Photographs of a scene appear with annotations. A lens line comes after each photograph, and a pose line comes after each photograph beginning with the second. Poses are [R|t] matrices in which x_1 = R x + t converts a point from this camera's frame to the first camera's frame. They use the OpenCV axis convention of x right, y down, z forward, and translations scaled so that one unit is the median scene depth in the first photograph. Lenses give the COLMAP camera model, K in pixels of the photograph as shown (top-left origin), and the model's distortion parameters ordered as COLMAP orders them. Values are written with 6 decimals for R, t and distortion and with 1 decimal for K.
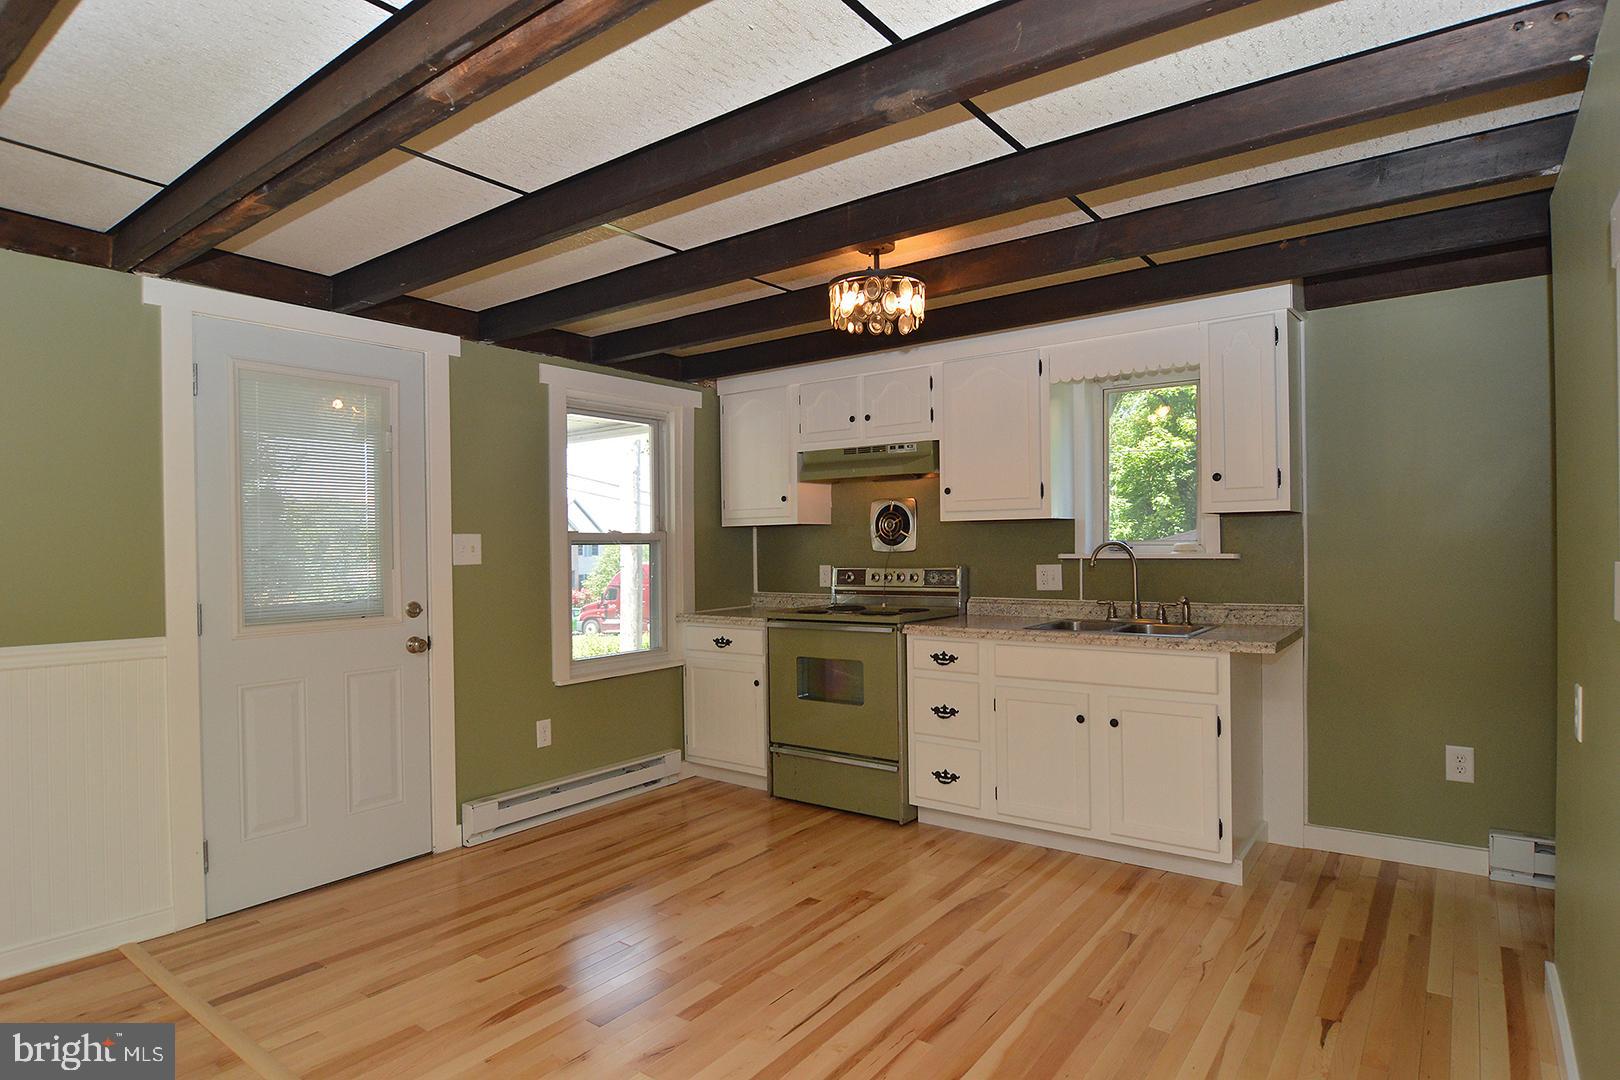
lens RADIAL K [[881.2, 0, 808.6], [0, 881.2, 544.8], [0, 0, 1]] dist [-0.011281, -0.006721]
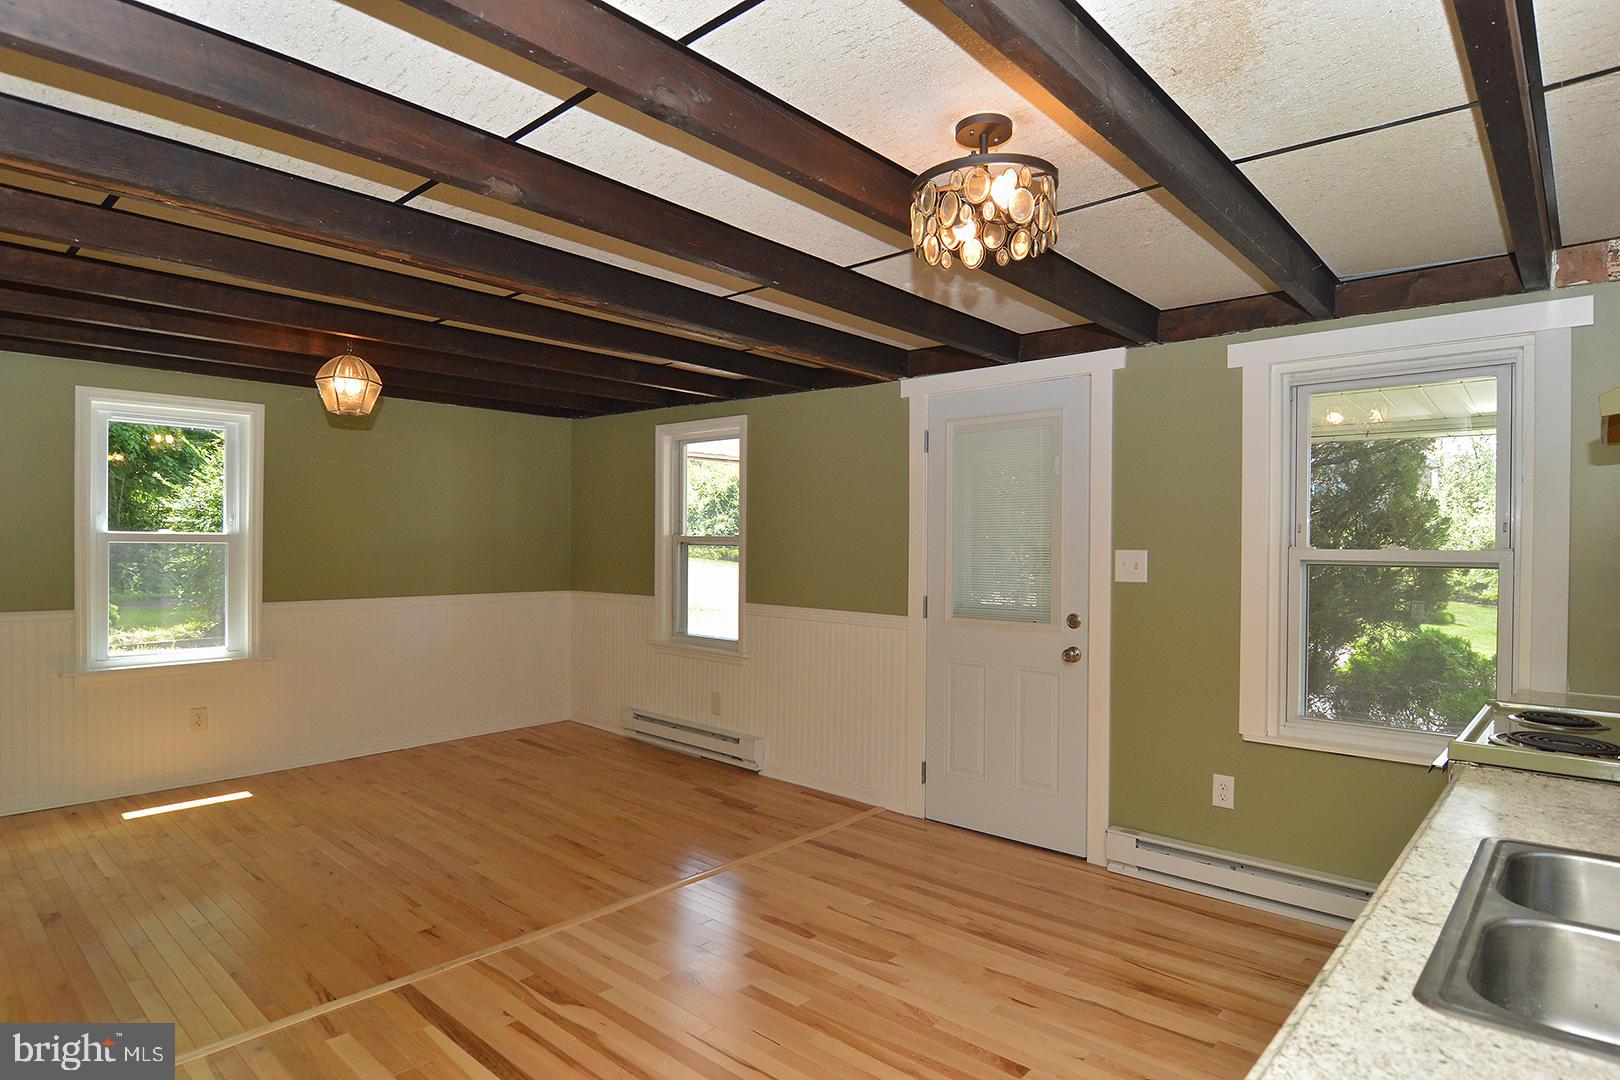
lens RADIAL K [[881.2, 0, 808.6], [0, 881.2, 544.8], [0, 0, 1]] dist [-0.011281, -0.006721]
pose [[-0.091247, 0.008455, -0.995792, 0.598061], [-0.010678, 0.999898, 0.009469, -0.022994], [0.995771, 0.011497, -0.091148, 0.734517]]
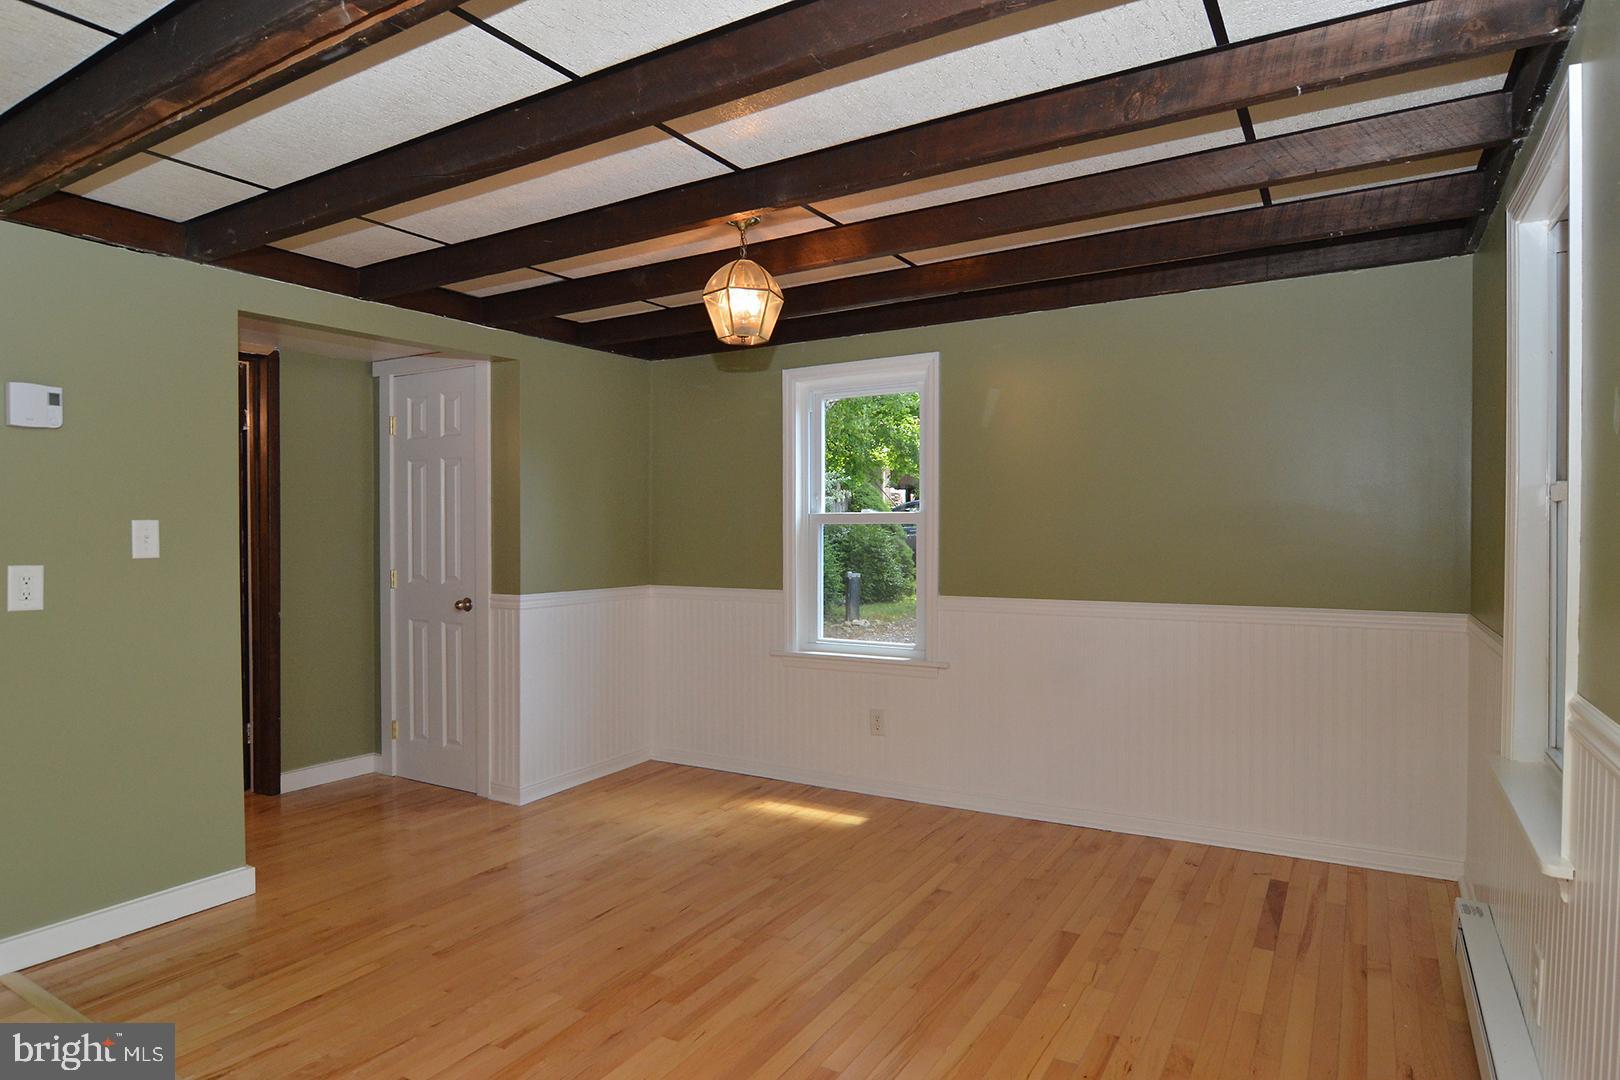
lens RADIAL K [[916.1, 0, 809.2], [0, 916.1, 543.6], [0, 0, 1]] dist [-0.010725, -0.002474]
pose [[-0.994860, 0.011100, -0.100651, -0.352384], [0.009433, 0.999811, 0.017021, 0.000482], [0.100820, 0.015984, -0.994776, 0.895007]]
